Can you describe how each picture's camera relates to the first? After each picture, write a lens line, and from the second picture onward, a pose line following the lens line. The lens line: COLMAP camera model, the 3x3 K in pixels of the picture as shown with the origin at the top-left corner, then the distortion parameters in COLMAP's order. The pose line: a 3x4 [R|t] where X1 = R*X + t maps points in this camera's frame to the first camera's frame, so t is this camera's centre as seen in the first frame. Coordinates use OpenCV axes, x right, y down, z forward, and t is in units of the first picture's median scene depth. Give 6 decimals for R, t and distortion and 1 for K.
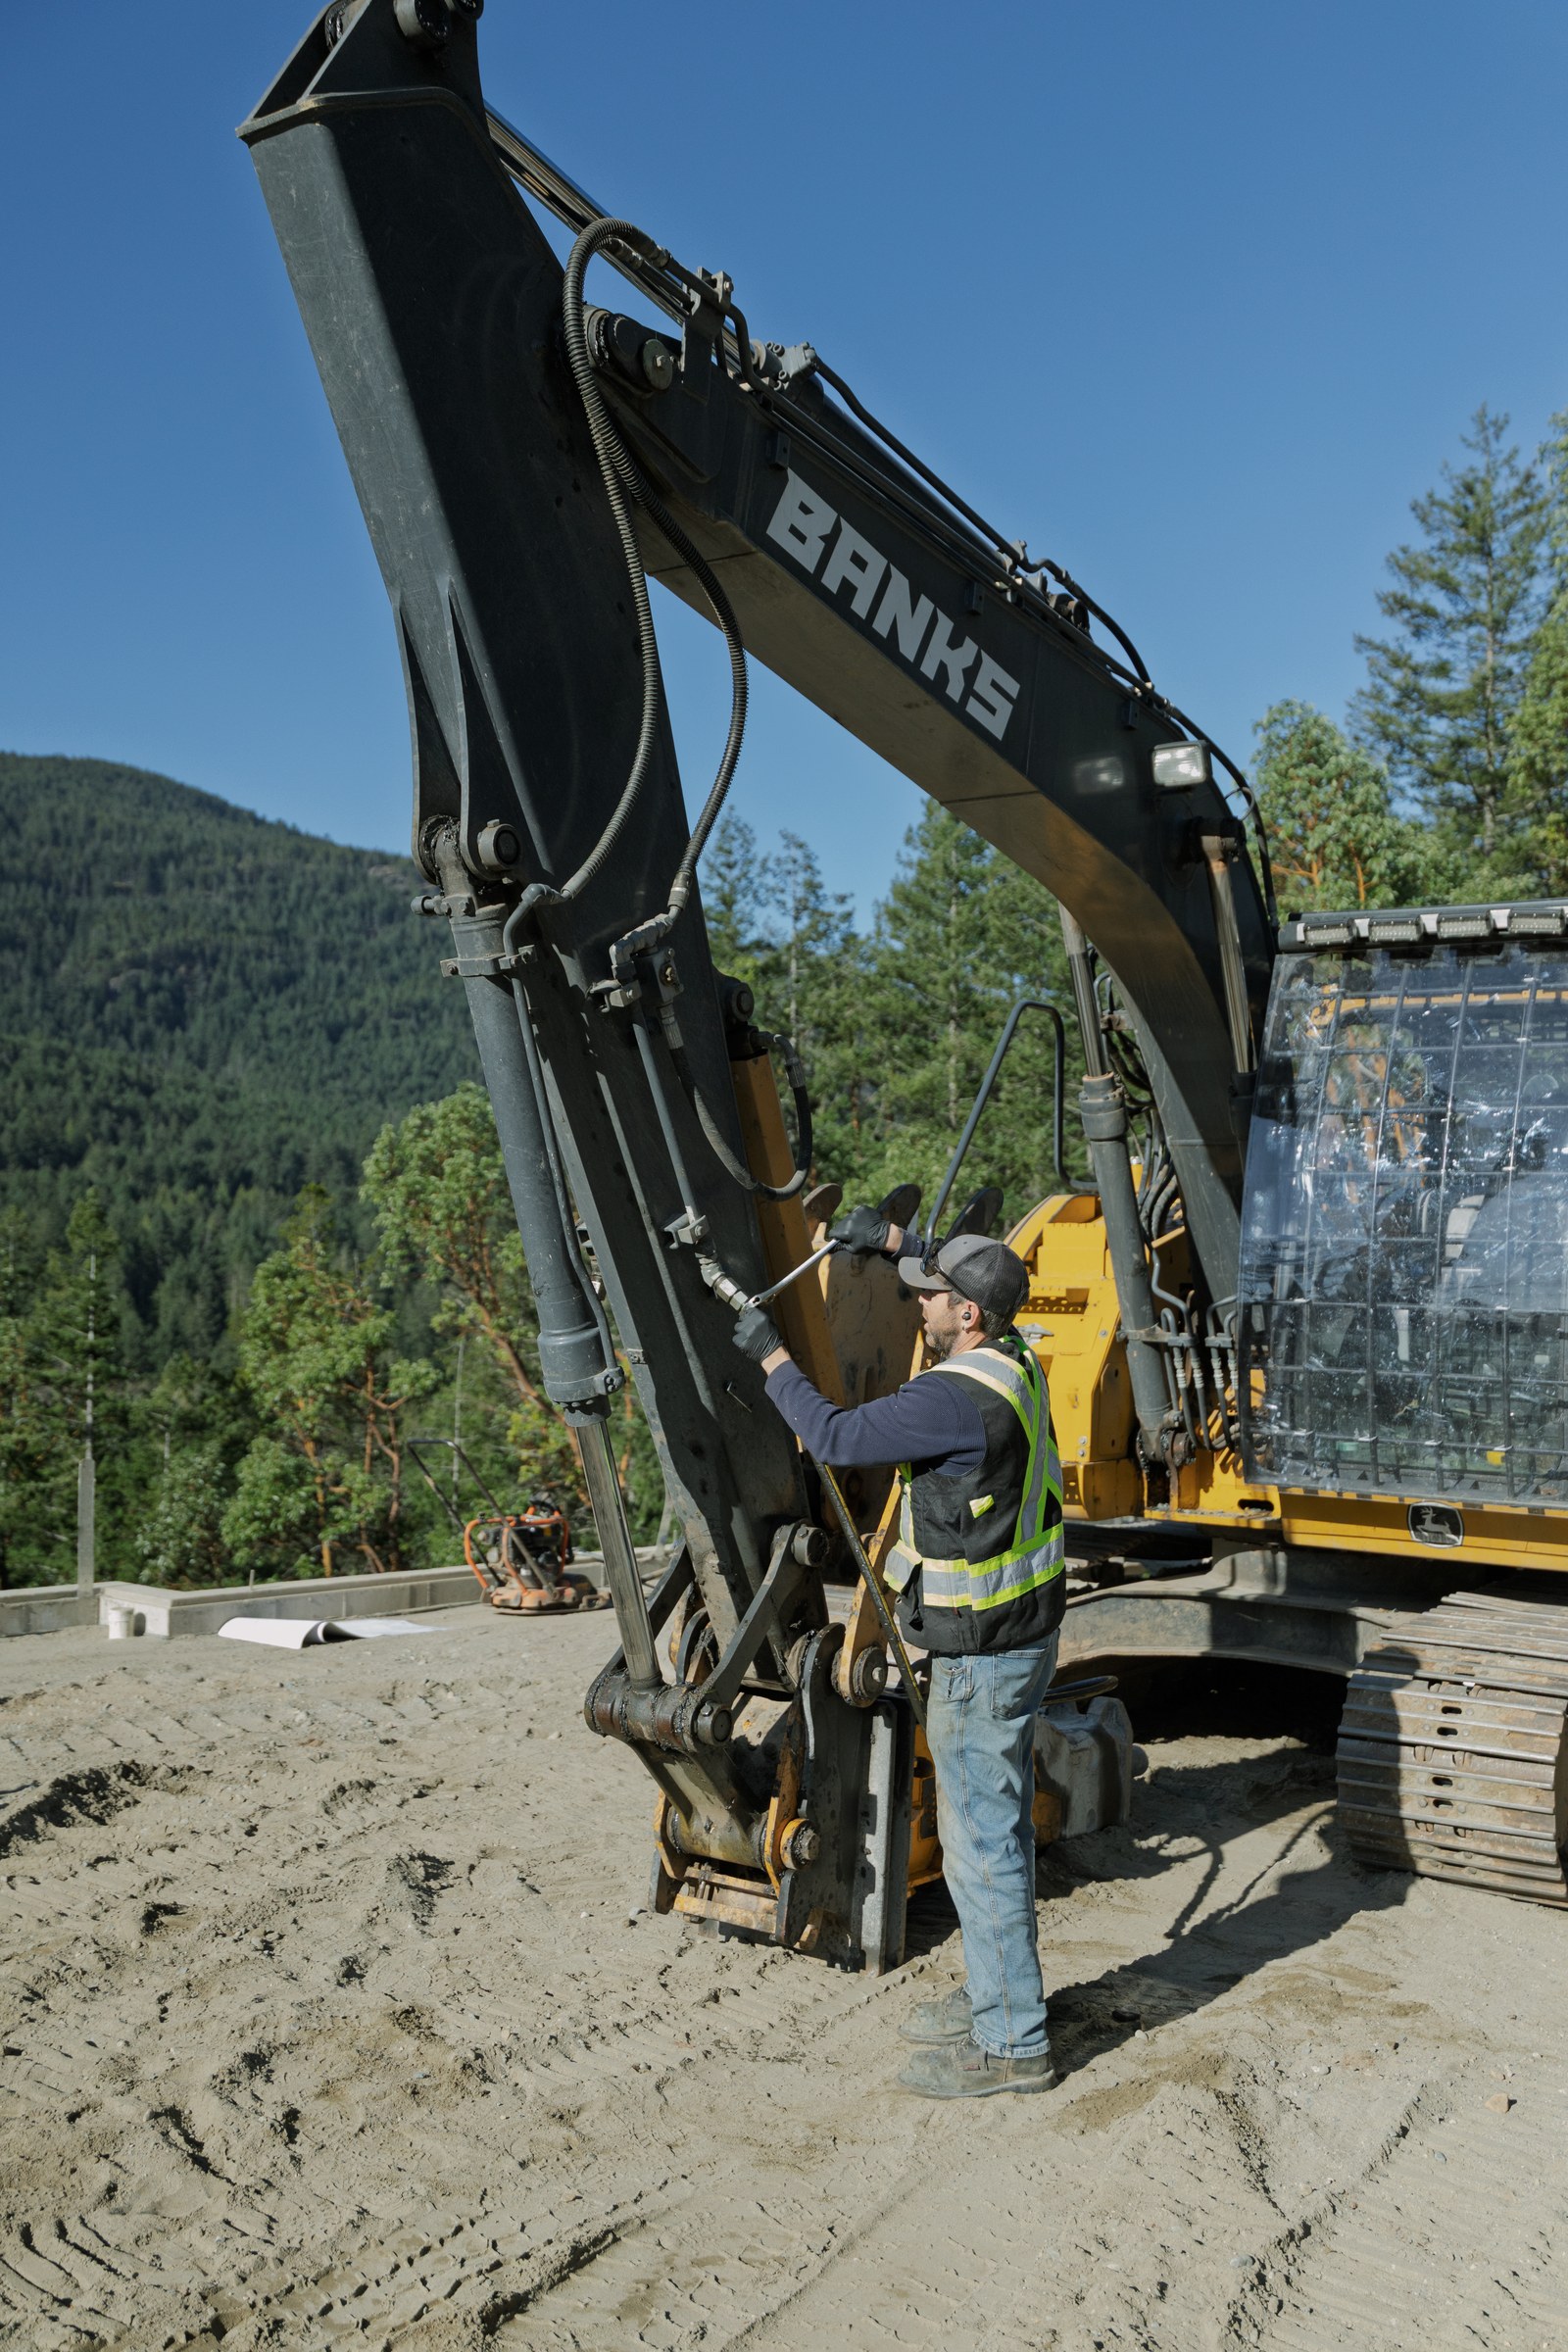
lens RADIAL K [[1973.5, 0, 784.0], [0, 1973.5, 1176.0], [0, 0, 1]] dist [0.038194, -0.001107]
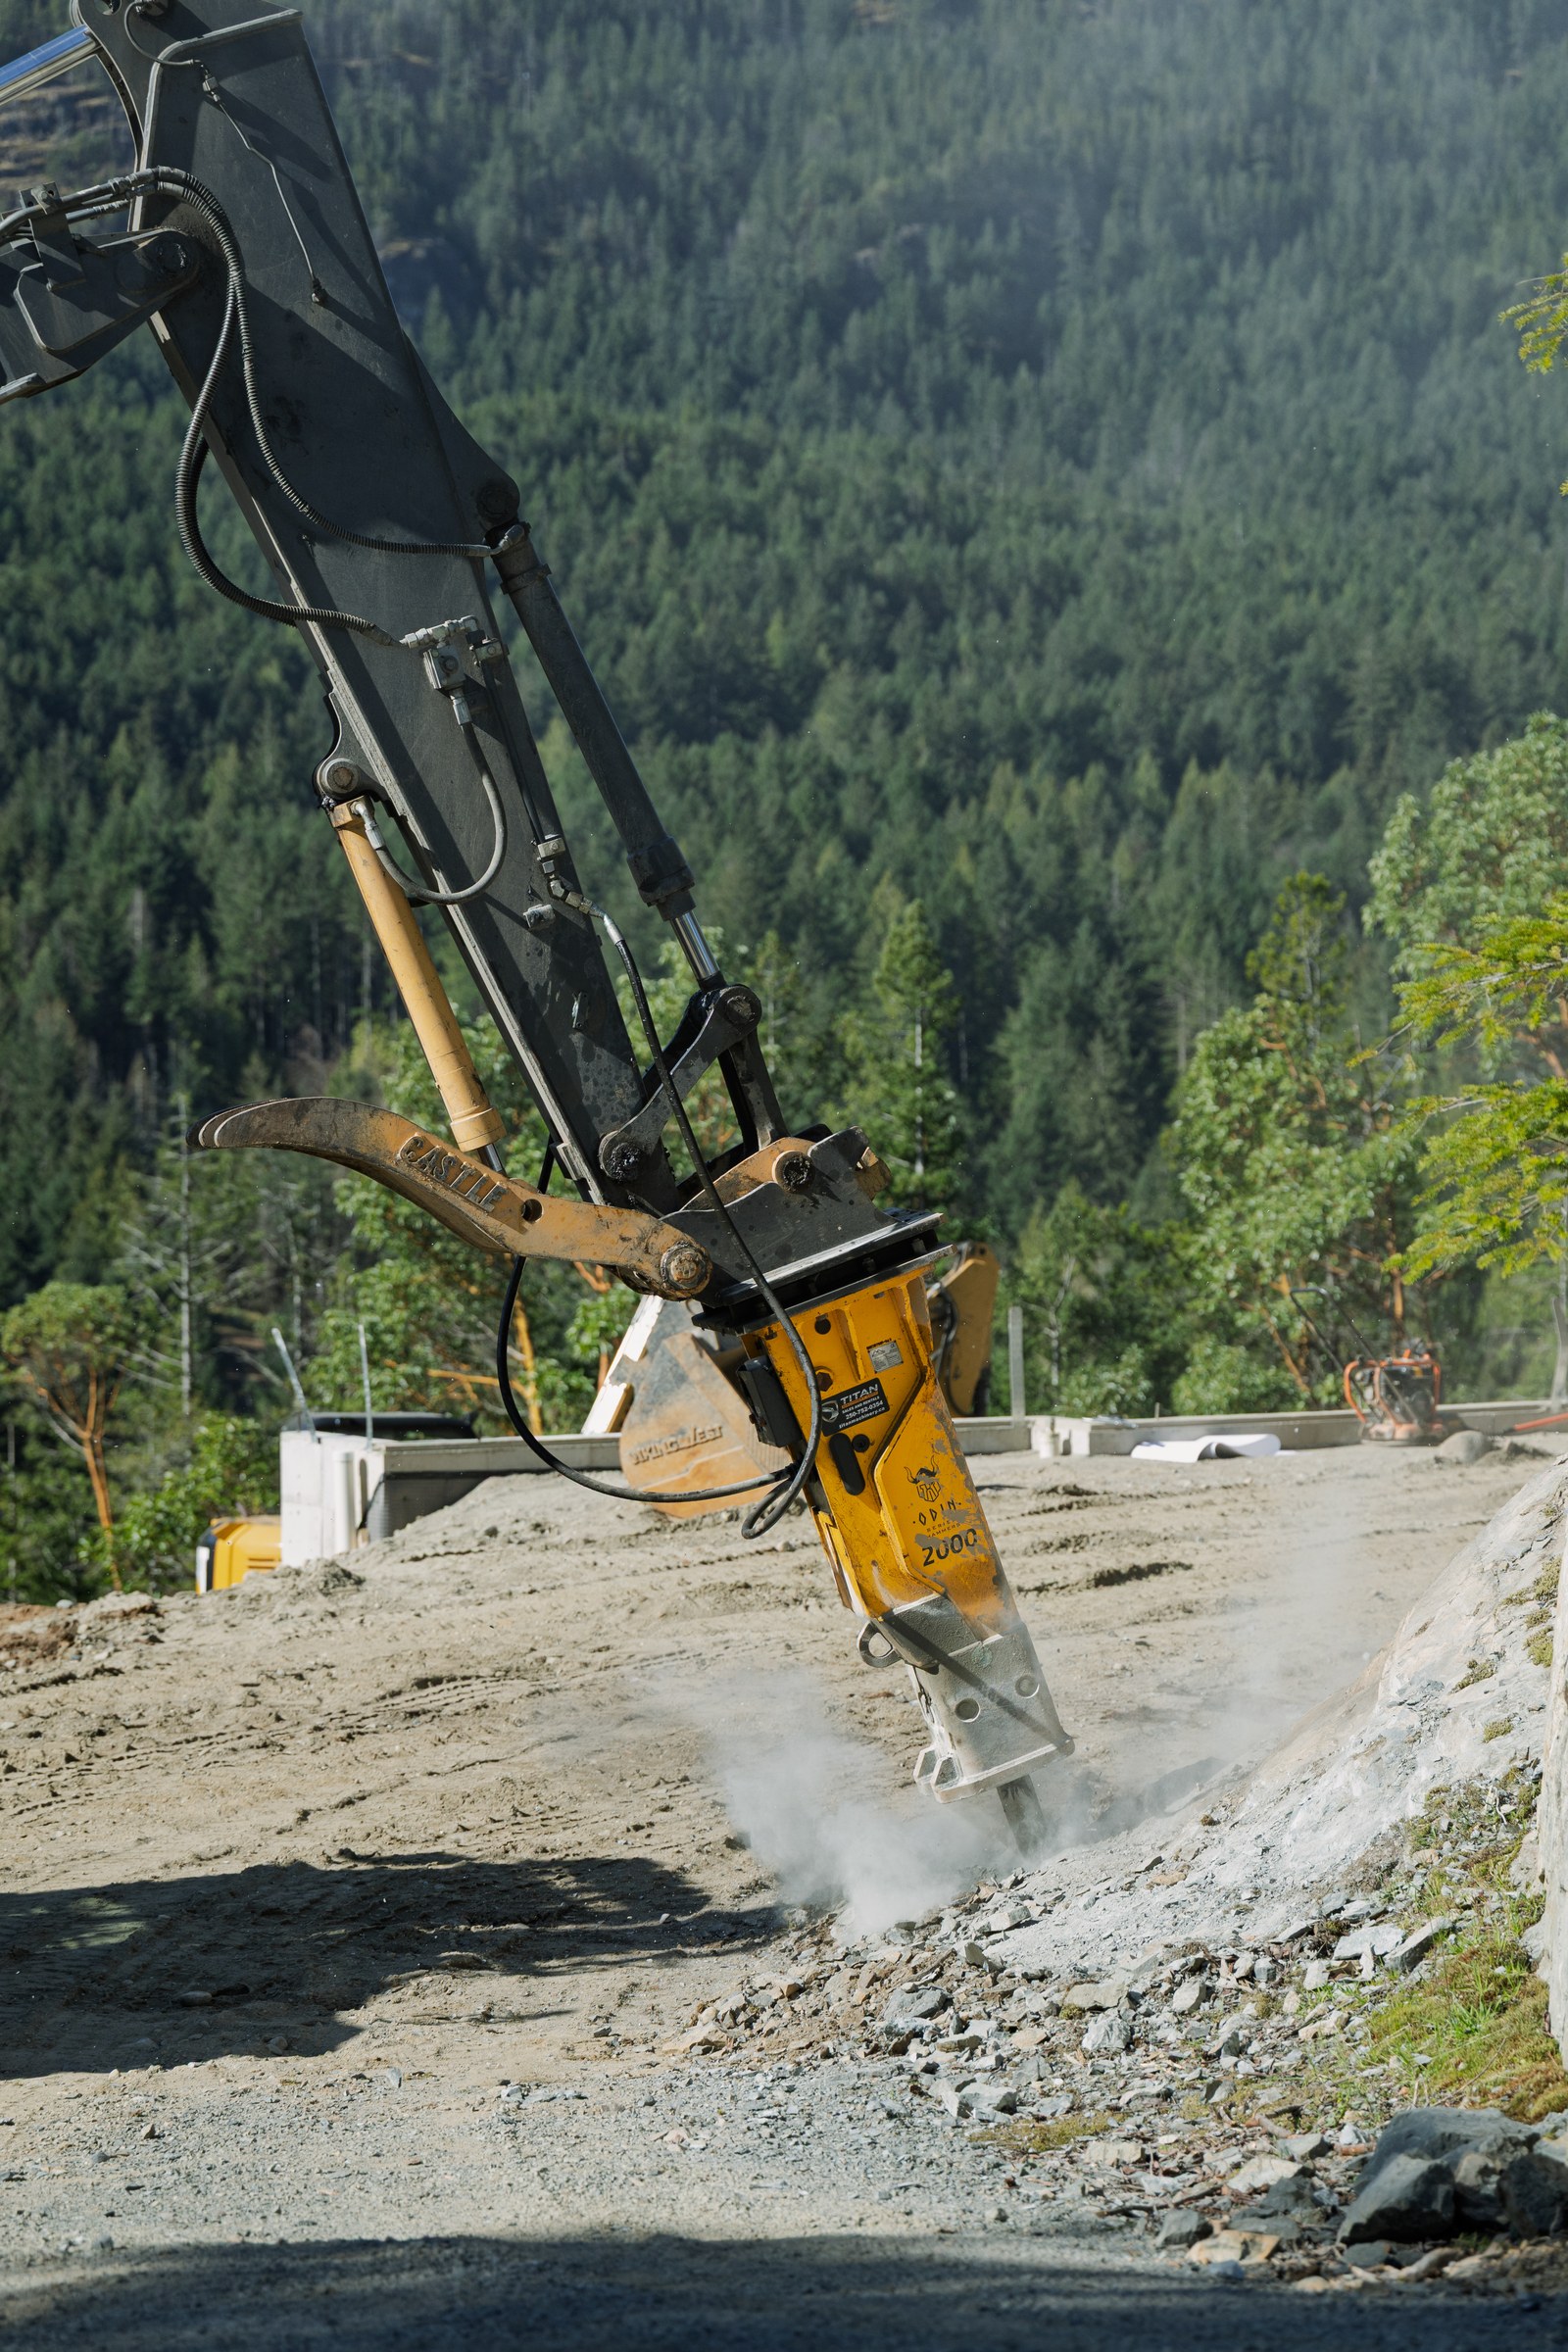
lens RADIAL K [[1973.5, 0, 784.0], [0, 1973.5, 1176.0], [0, 0, 1]] dist [0.038194, -0.001107]
pose [[0.902116, -0.020606, -0.431000, -0.182575], [0.051990, 0.996773, 0.061164, 0.060717], [0.428349, -0.077585, 0.900276, 0.614740]]
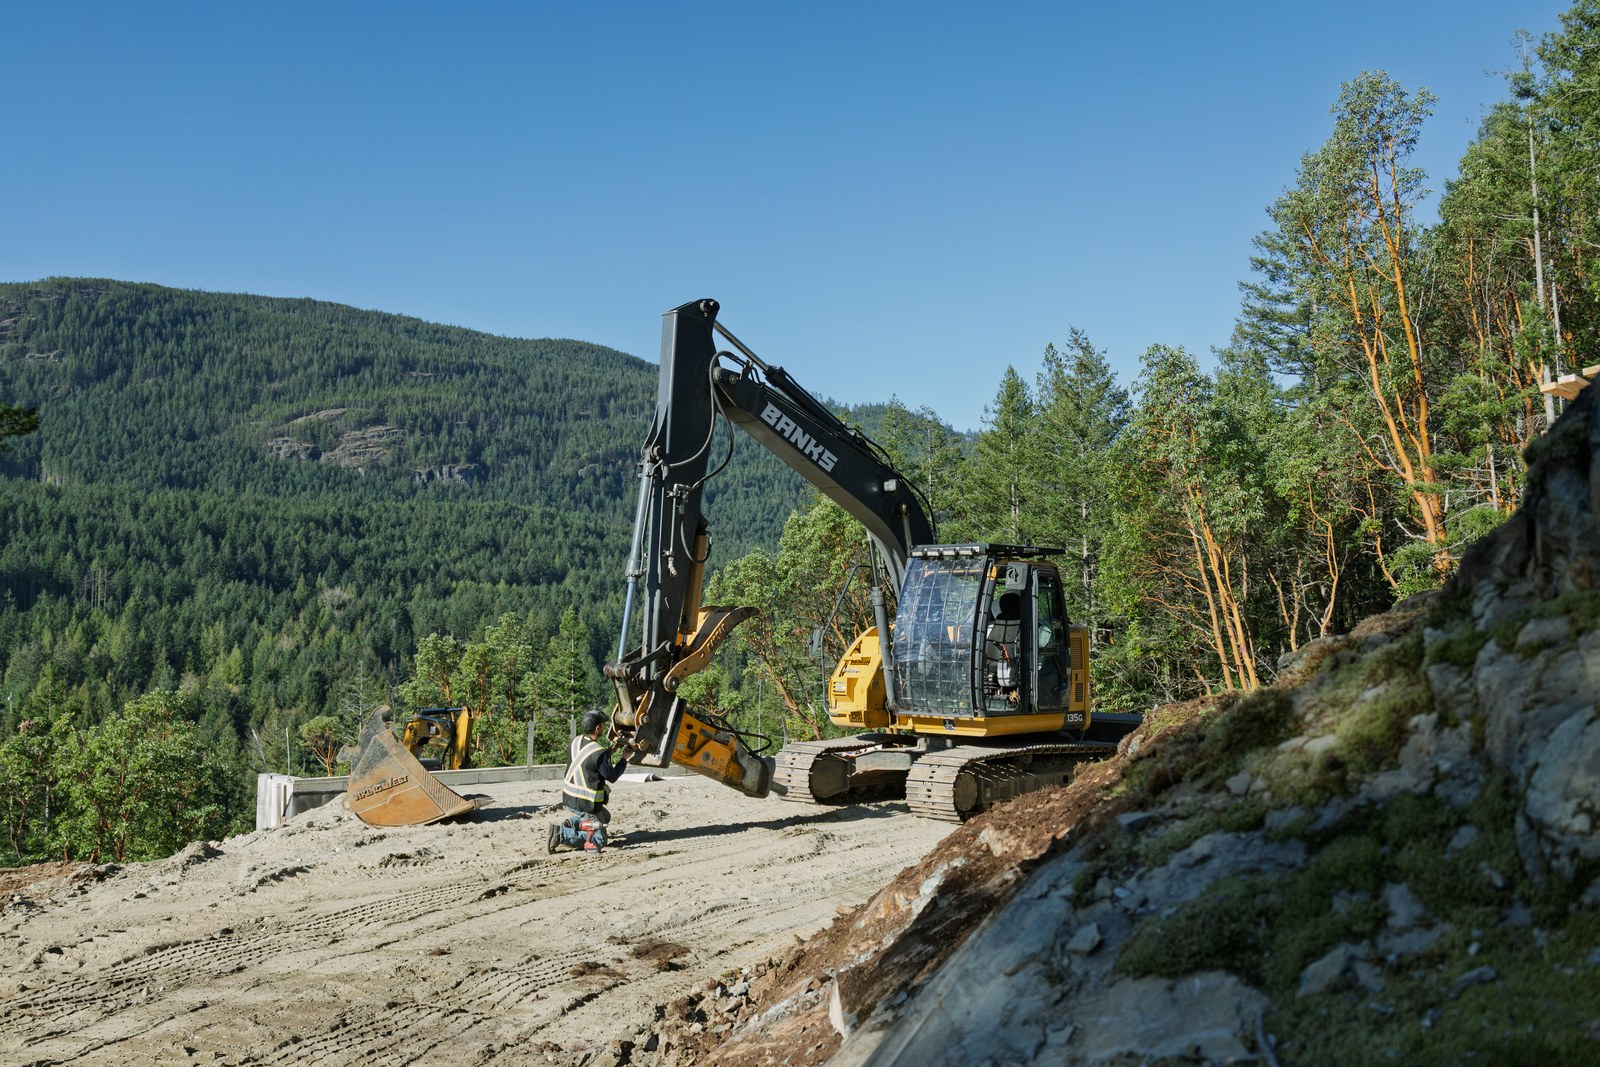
lens RADIAL K [[1342.5, 0, 824.3], [0, 1342.5, 567.1], [0, 0, 1]] dist [0.038194, -0.001107]
pose [[0.988391, -0.022274, -0.150290, 0.034061], [0.021553, 0.999747, -0.006423, -0.005497], [0.150395, 0.003110, 0.988621, -0.090530]]
